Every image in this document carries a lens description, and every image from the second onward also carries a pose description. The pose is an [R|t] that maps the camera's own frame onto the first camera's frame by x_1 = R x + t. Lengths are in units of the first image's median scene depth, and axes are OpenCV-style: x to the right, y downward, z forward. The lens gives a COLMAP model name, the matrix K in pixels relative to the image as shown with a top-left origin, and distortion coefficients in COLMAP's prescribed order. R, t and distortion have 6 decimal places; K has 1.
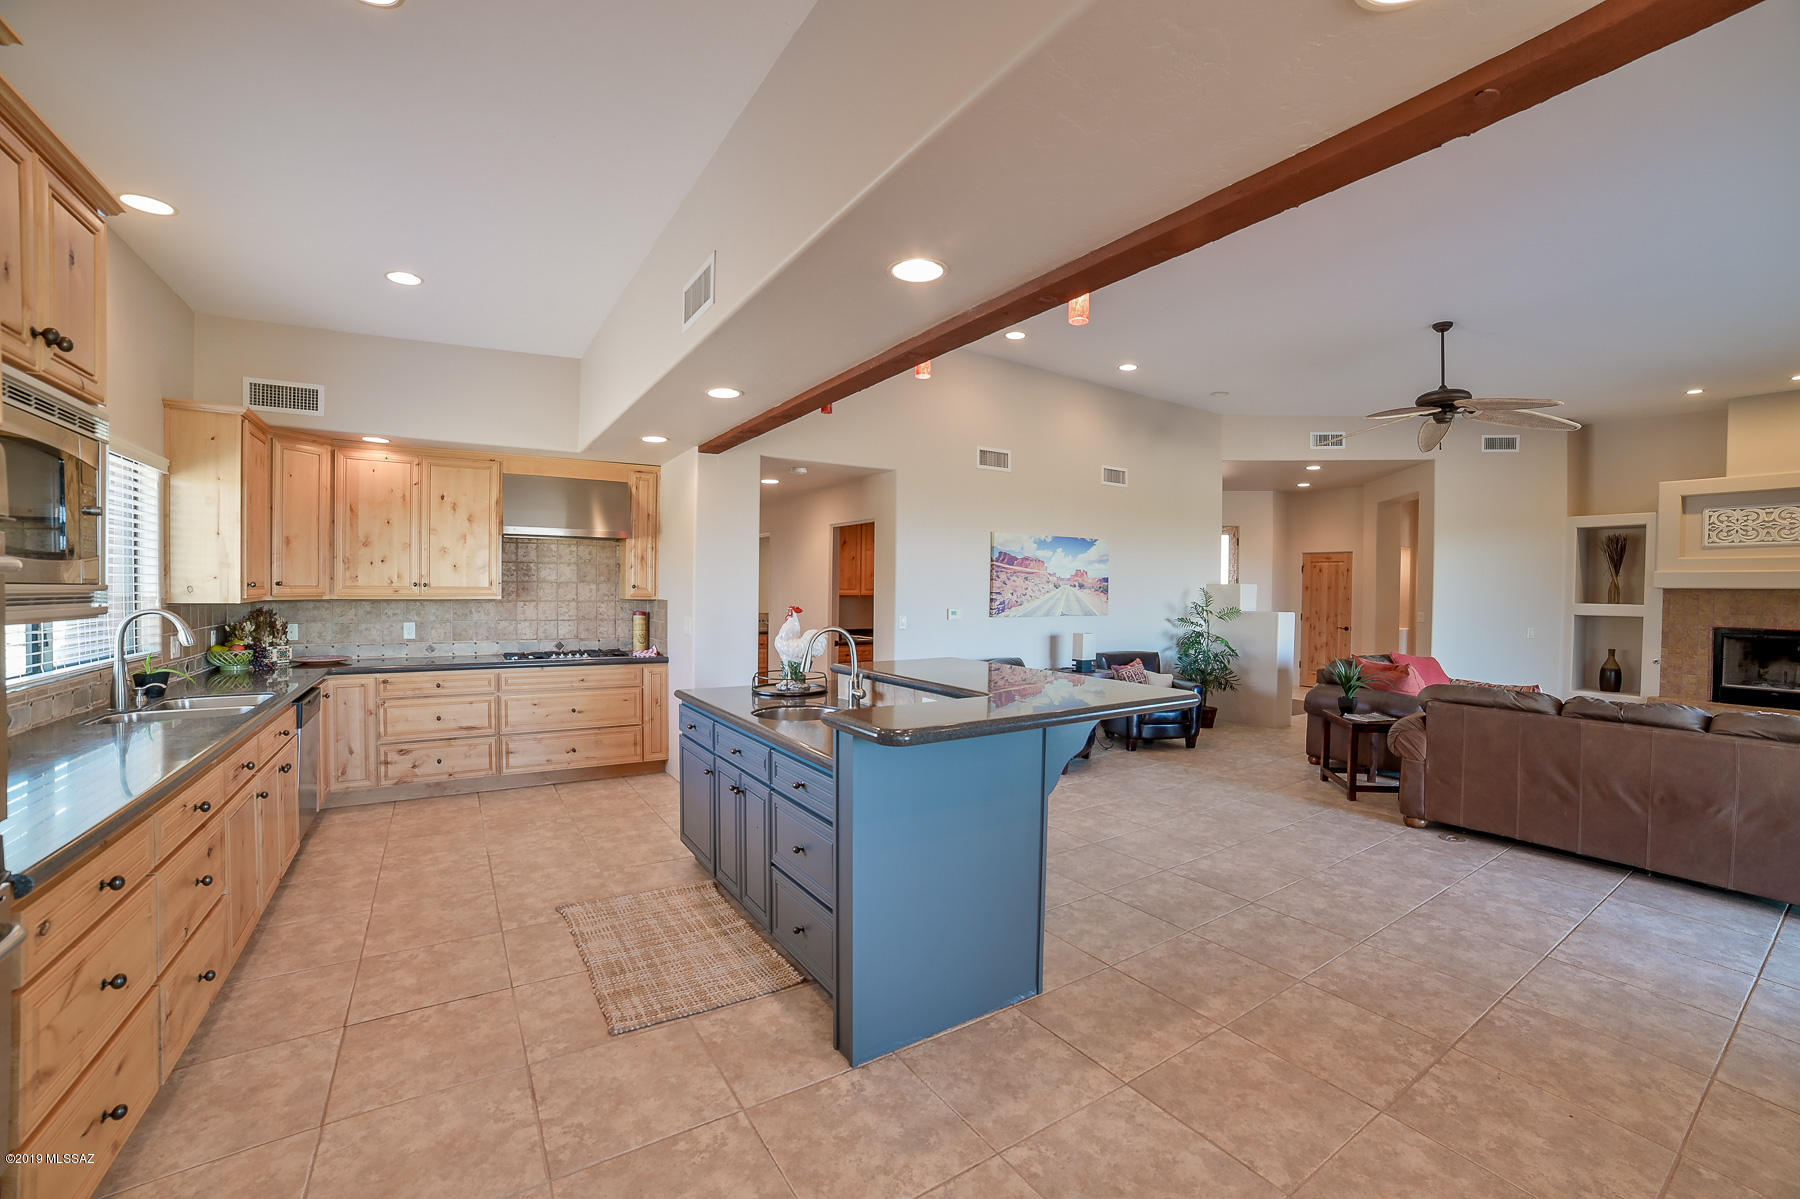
lens RADIAL K [[728.0, 0, 904.0], [0, 728.0, 601.9], [0, 0, 1]] dist [-0.102941, 0.035338]
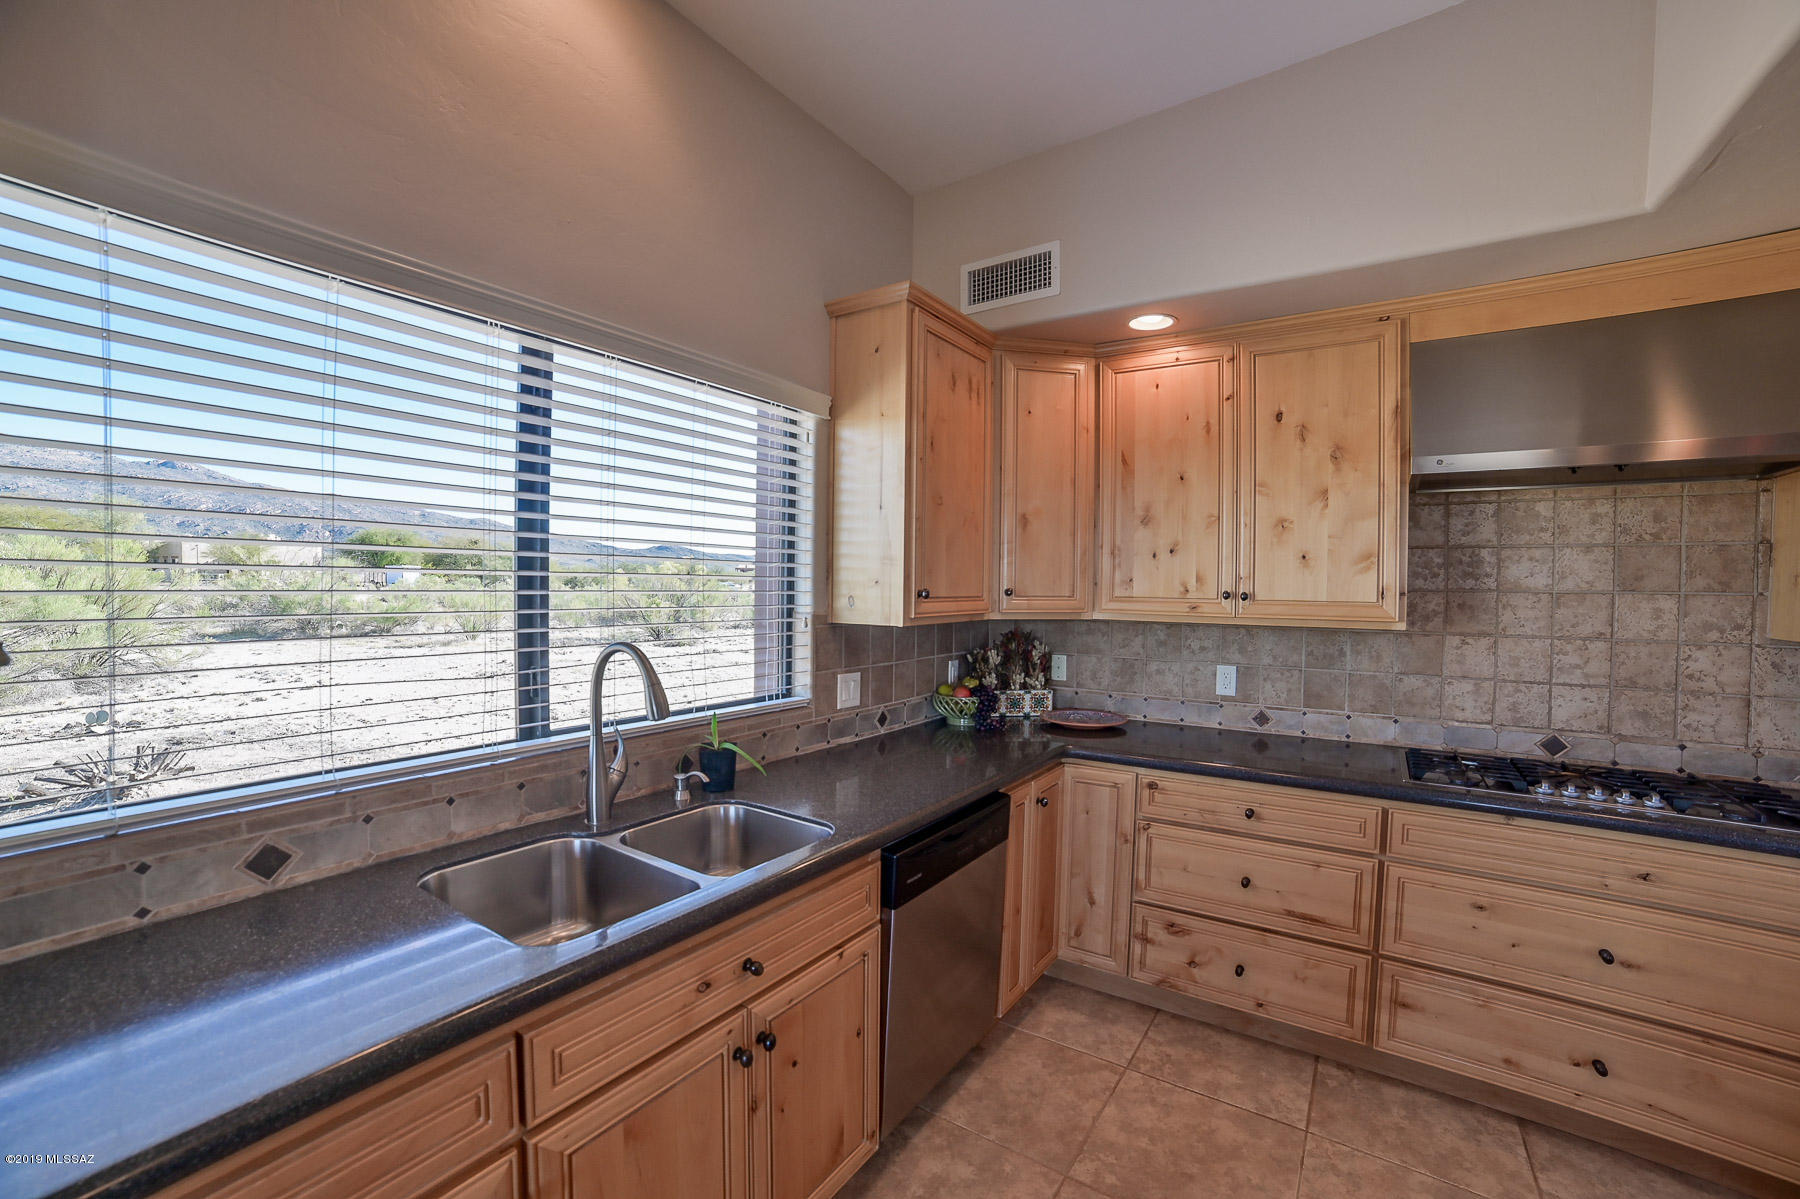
lens RADIAL K [[728.0, 0, 904.0], [0, 728.0, 601.9], [0, 0, 1]] dist [-0.102941, 0.035338]
pose [[0.386988, 0.012653, -0.921998, -0.311924], [-0.025637, 0.999667, 0.002959, -0.015557], [0.921728, 0.022492, 0.387184, 0.581364]]
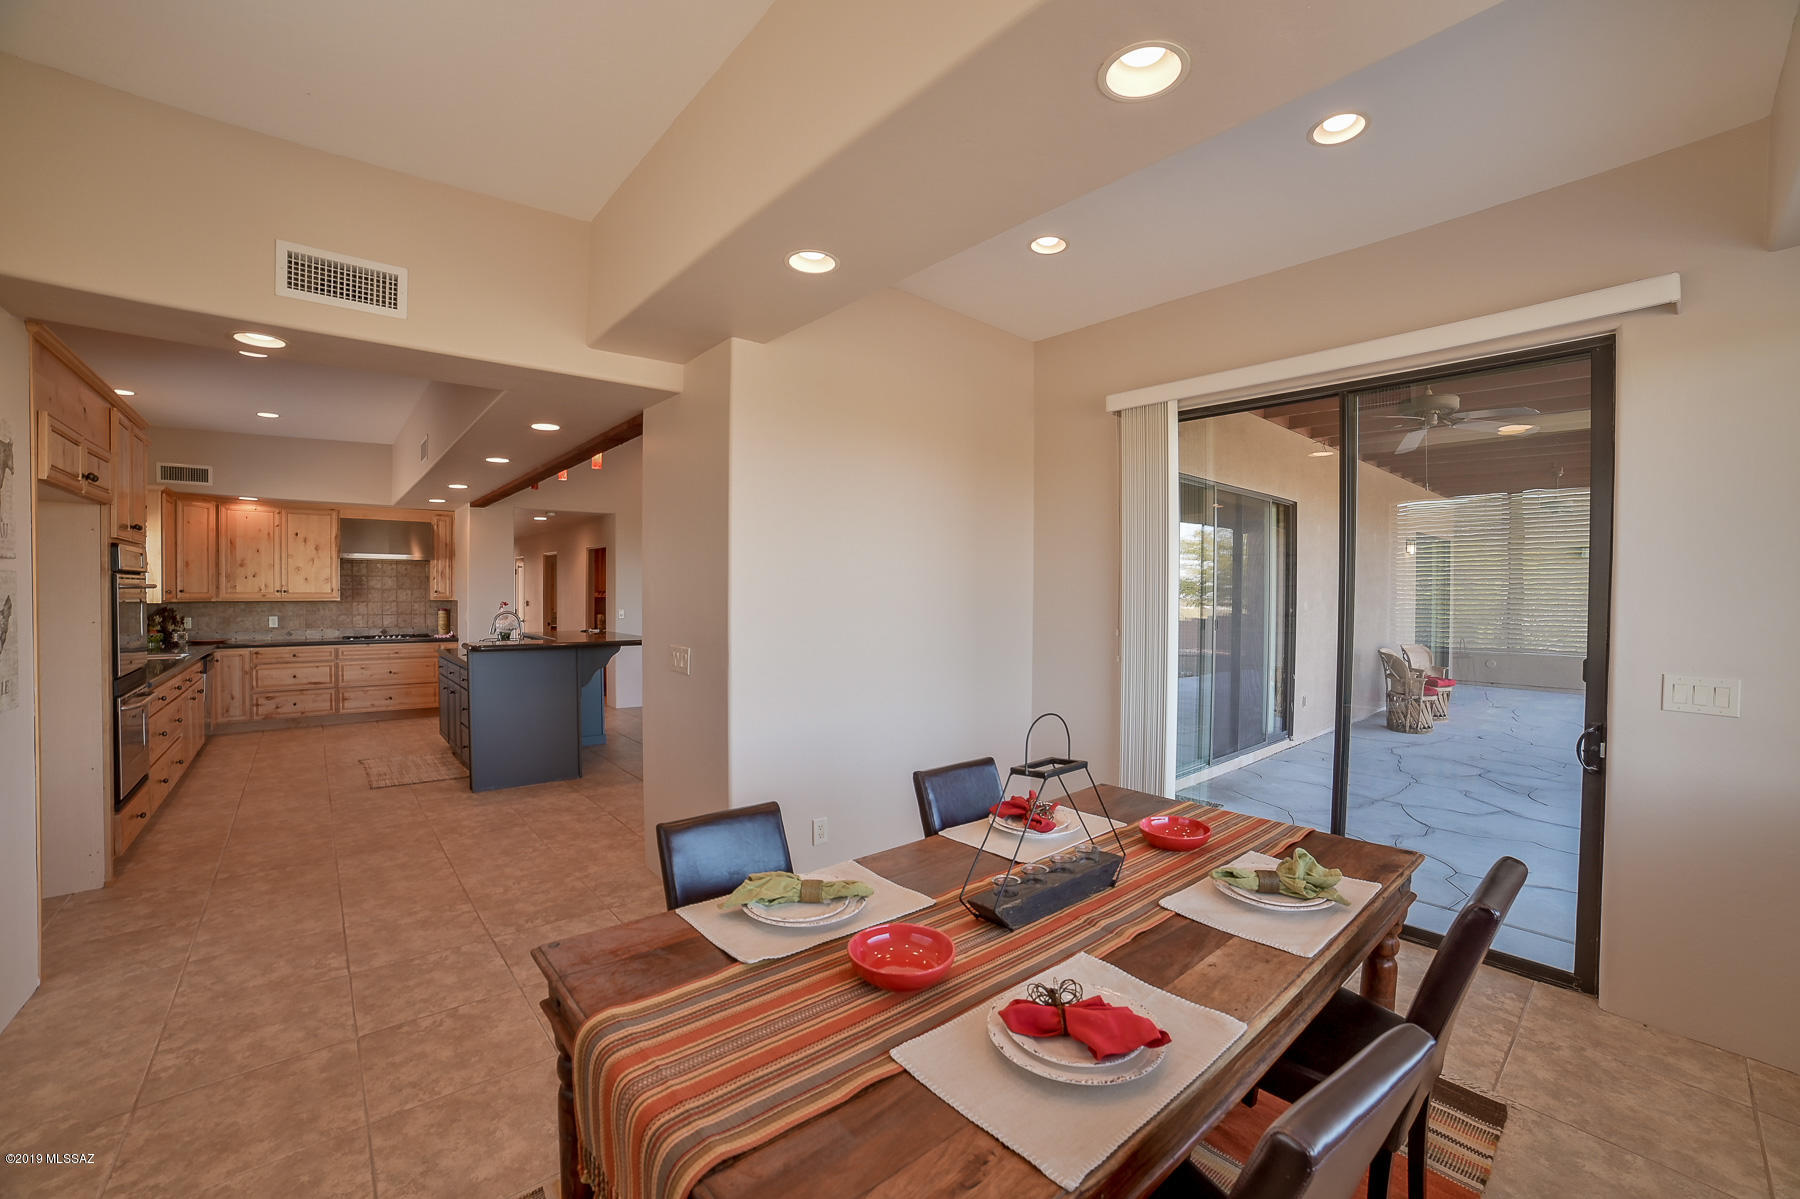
lens RADIAL K [[724.6, 0, 896.5], [0, 724.6, 604.5], [0, 0, 1]] dist [-0.086747, 0.030691]
pose [[0.992320, -0.008789, 0.123388, 0.466608], [0.008888, 0.999960, -0.000251, 0.016874], [-0.123381, 0.001346, 0.992358, -0.675879]]
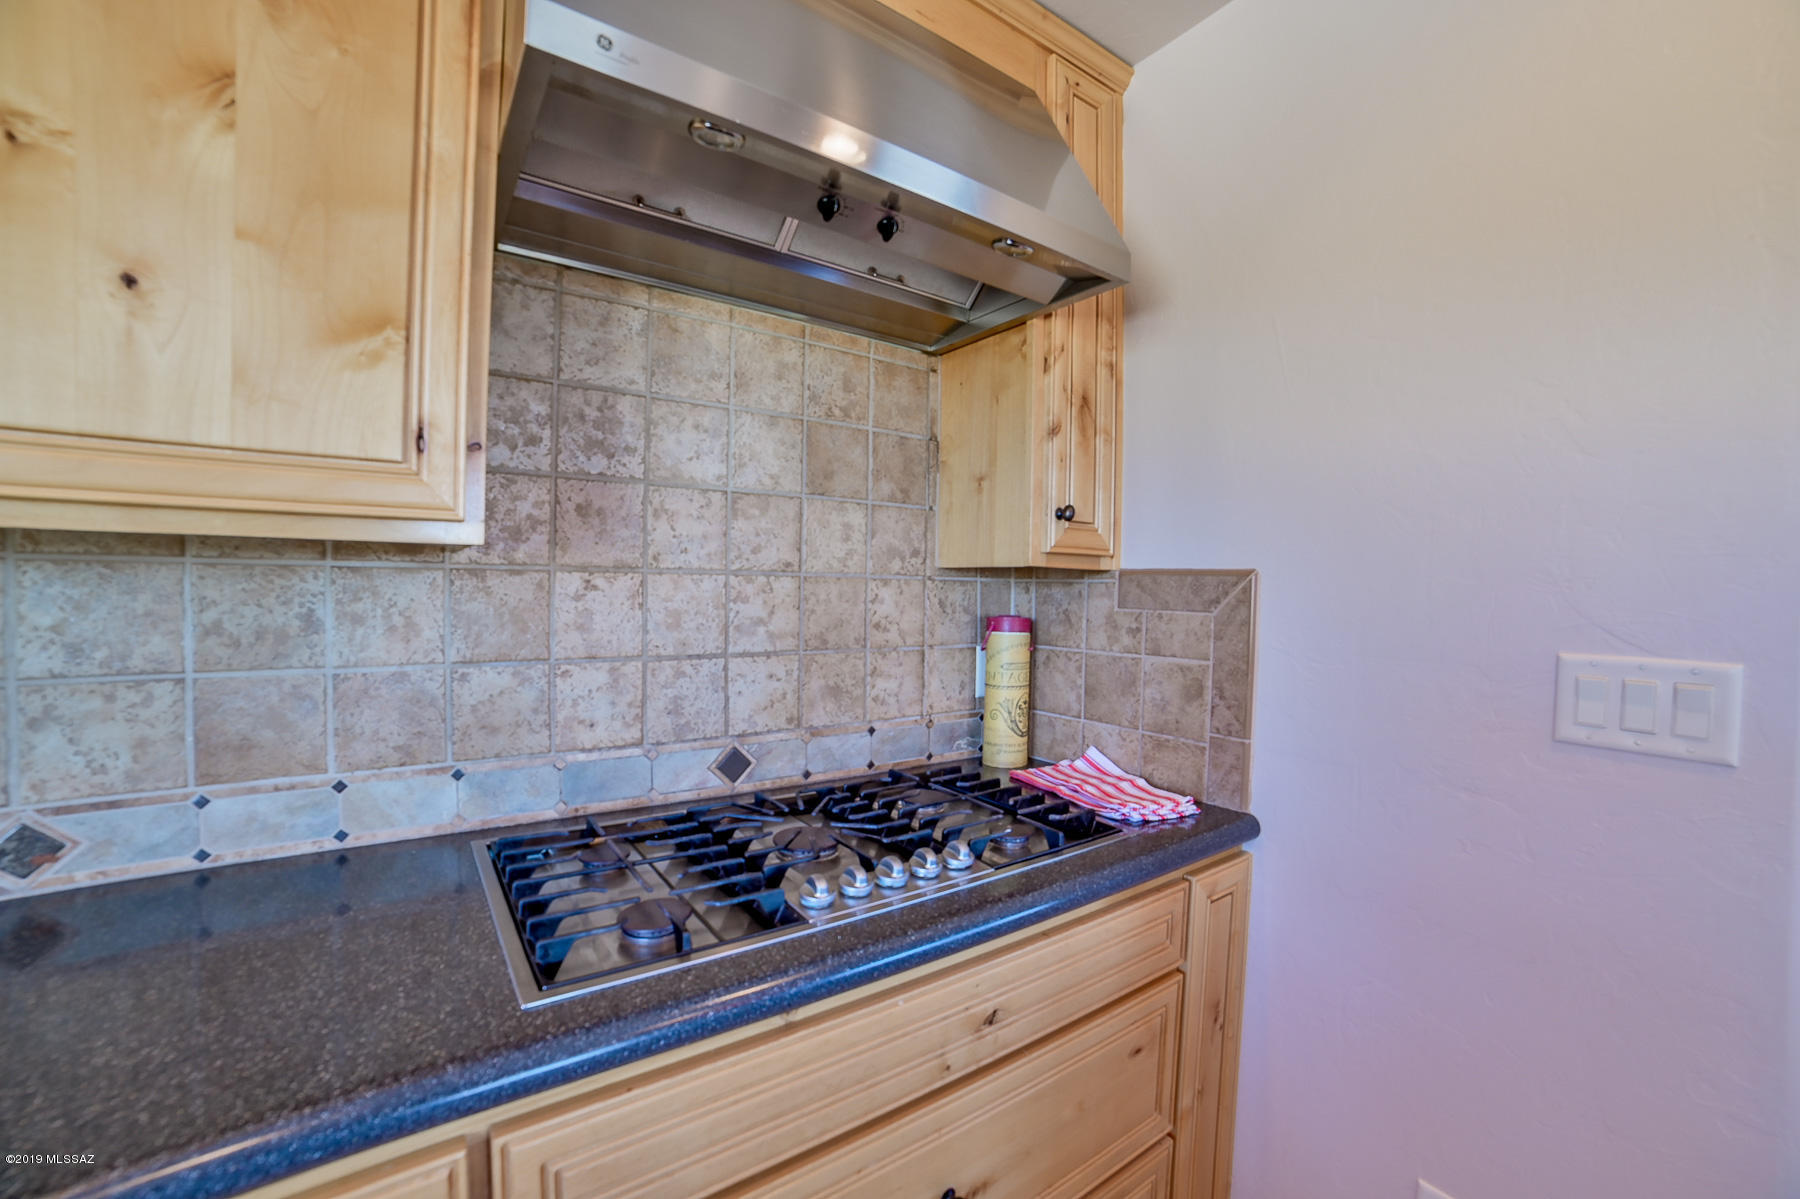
lens RADIAL K [[728.0, 0, 904.0], [0, 728.0, 601.9], [0, 0, 1]] dist [-0.102941, 0.035338]
pose [[0.999154, -0.002662, 0.041028, -0.511360], [0.003019, 0.999958, -0.008640, 0.012373], [-0.041003, 0.008757, 0.999121, 0.889668]]
